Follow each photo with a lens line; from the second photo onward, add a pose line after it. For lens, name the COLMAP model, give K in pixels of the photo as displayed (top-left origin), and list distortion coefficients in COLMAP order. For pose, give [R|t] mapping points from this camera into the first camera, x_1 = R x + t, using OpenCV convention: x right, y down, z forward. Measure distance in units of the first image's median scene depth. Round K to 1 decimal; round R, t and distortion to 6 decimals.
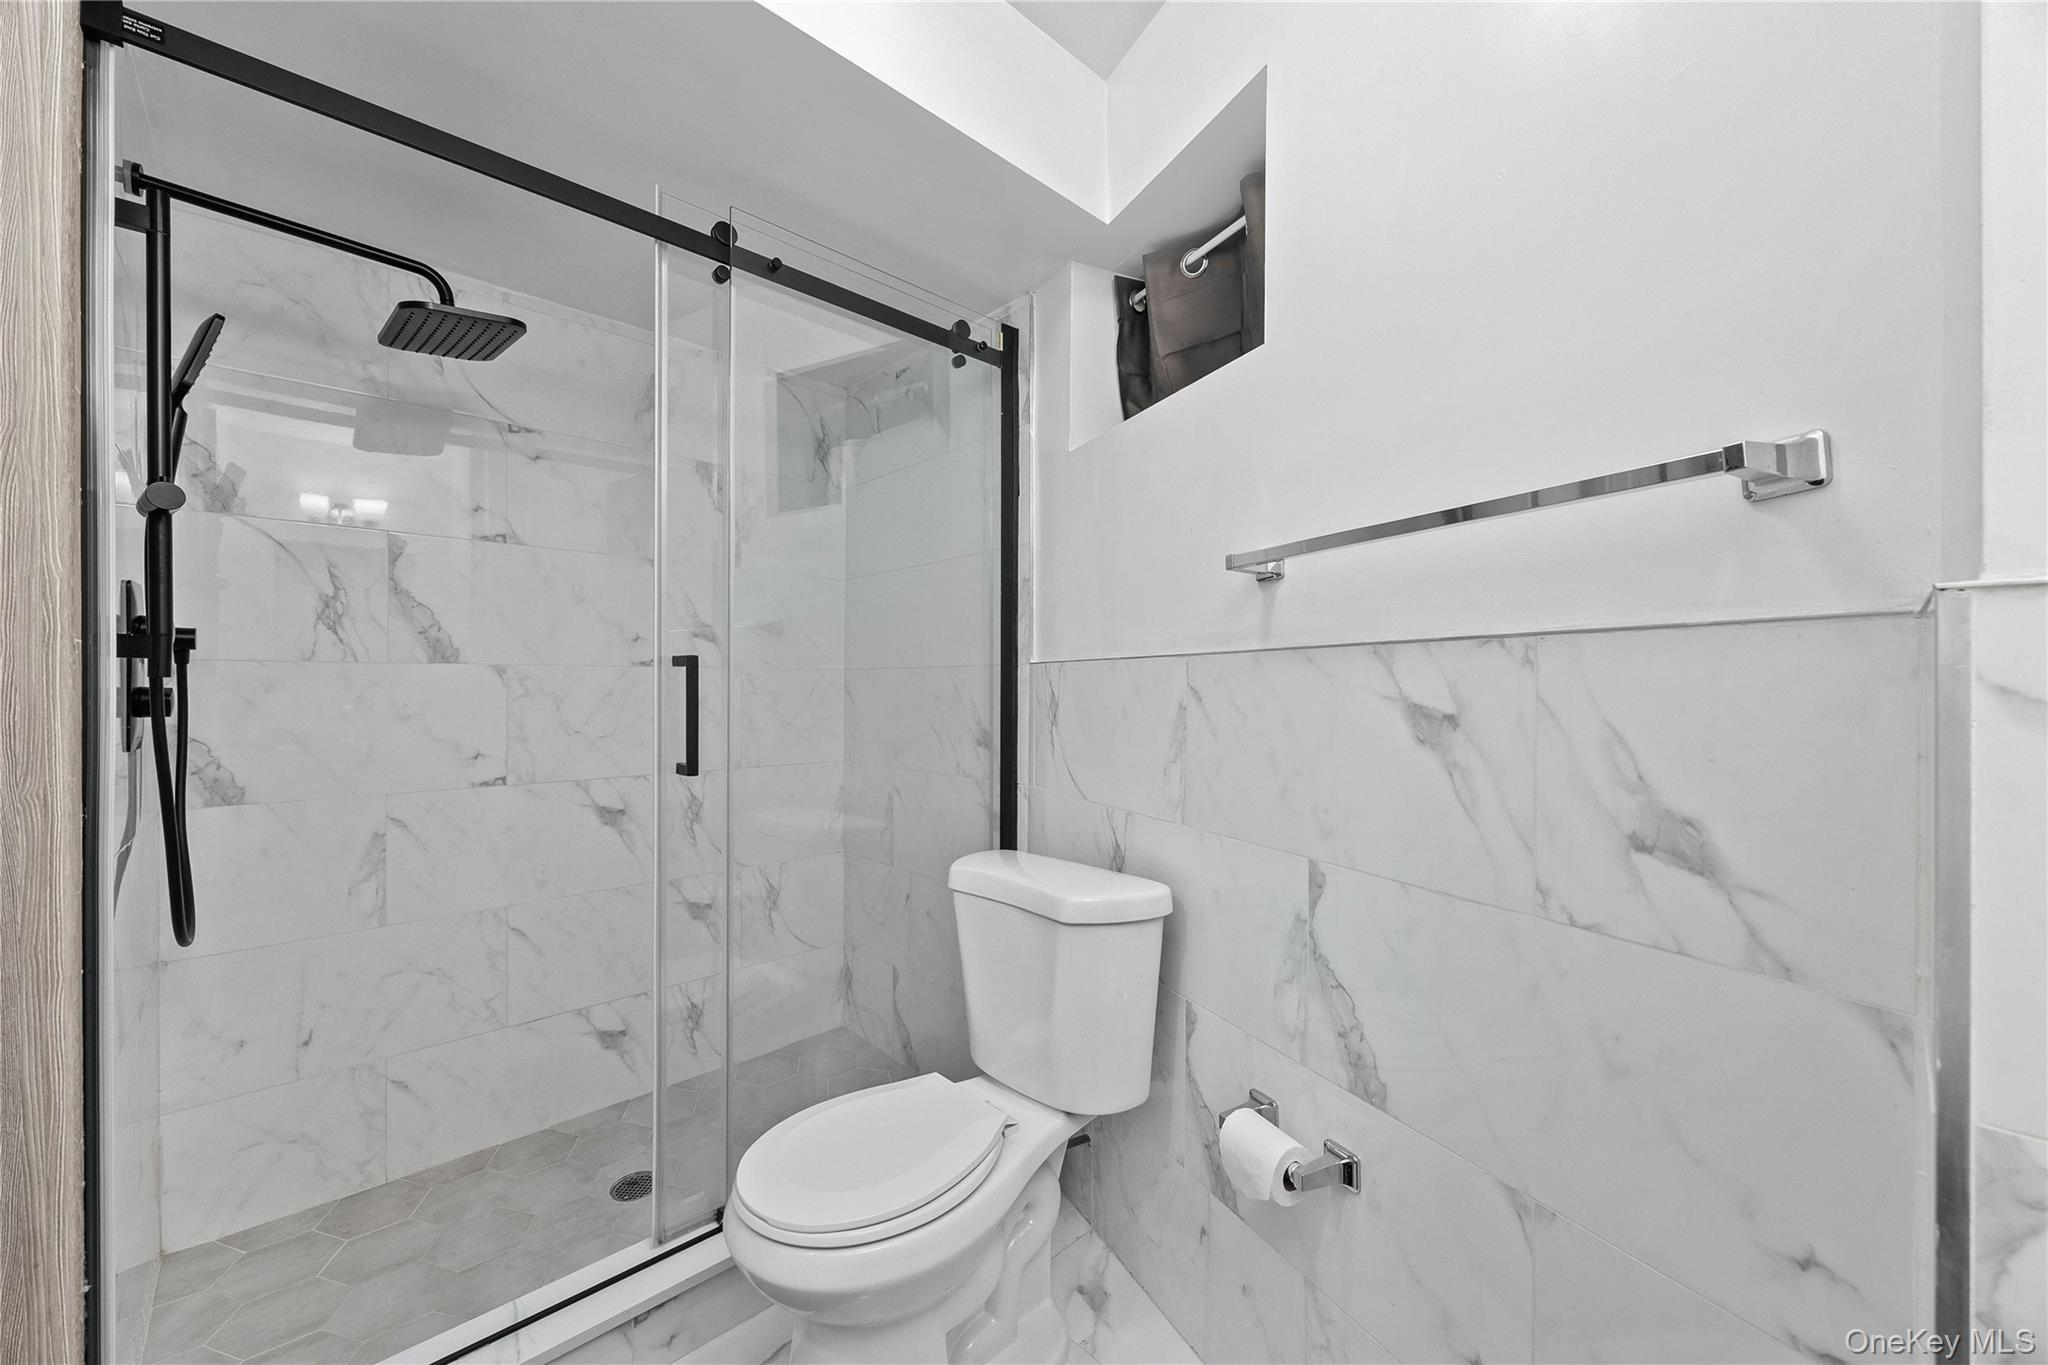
lens RADIAL K [[788.7, 0, 1017.6], [0, 788.7, 685.5], [0, 0, 1]] dist [-0.000276, -0.000106]
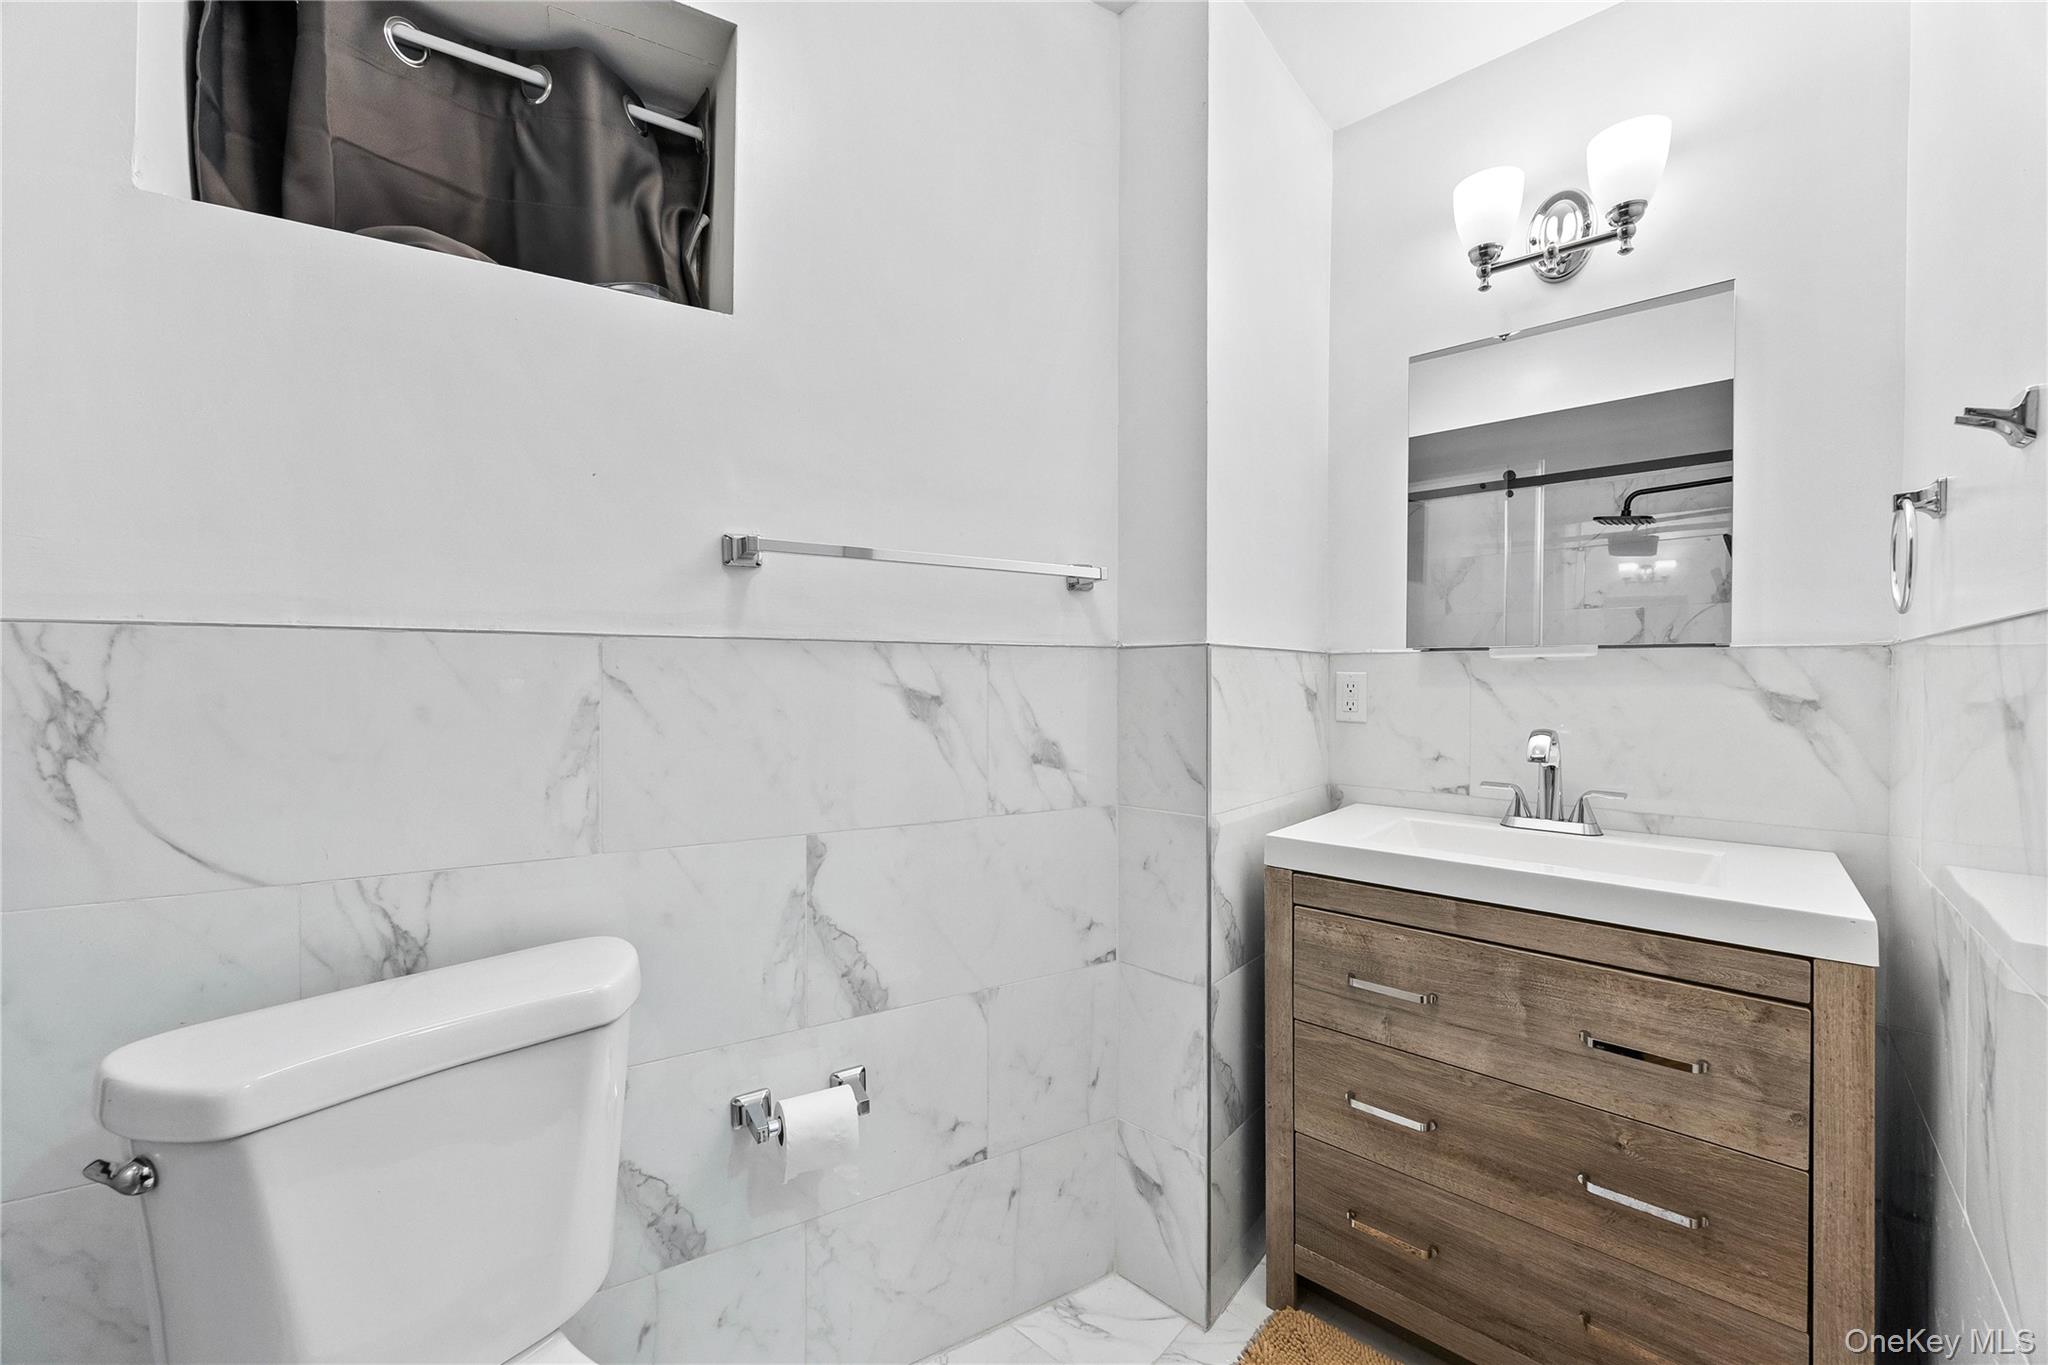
lens RADIAL K [[788.7, 0, 1018.8], [0, 788.7, 687.2], [0, 0, 1]] dist [-0.000276, -0.000106]
pose [[-0.081761, -0.011084, 0.996590, -0.815334], [-0.002031, 0.999938, 0.010955, 0.004703], [-0.996650, -0.001129, -0.081778, 0.889167]]
